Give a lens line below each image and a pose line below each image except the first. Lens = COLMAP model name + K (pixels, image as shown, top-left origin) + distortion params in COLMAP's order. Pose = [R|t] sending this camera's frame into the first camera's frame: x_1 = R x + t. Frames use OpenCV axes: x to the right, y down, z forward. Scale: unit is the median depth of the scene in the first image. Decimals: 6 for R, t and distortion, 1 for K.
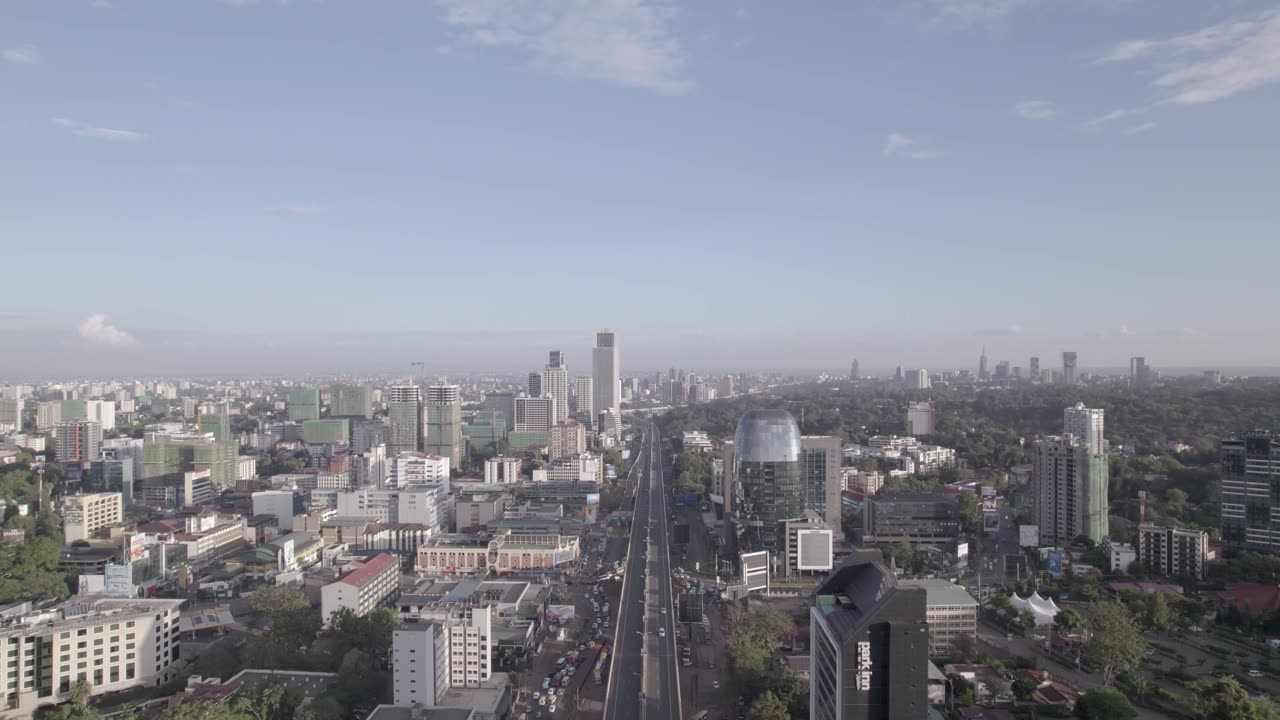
lens RADIAL K [[839.3, 0, 640.0], [0, 839.3, 360.0], [0, 0, 1]] dist [-0.055929, 0.066673]
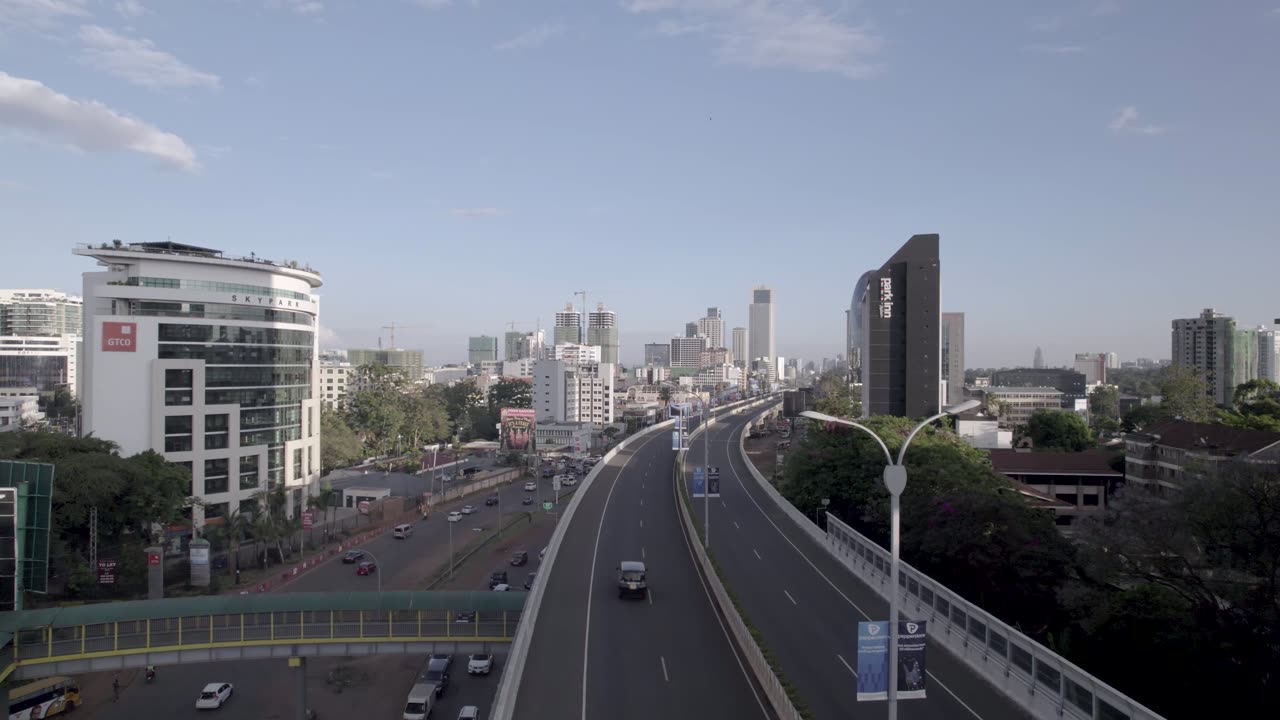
lens RADIAL K [[839.3, 0, 640.0], [0, 839.3, 360.0], [0, 0, 1]] dist [-0.055929, 0.066673]
pose [[0.979471, 0.005412, -0.201512, 0.095743], [-0.005844, 0.999982, -0.001550, 0.273223], [0.201499, 0.002695, 0.979485, -0.165301]]
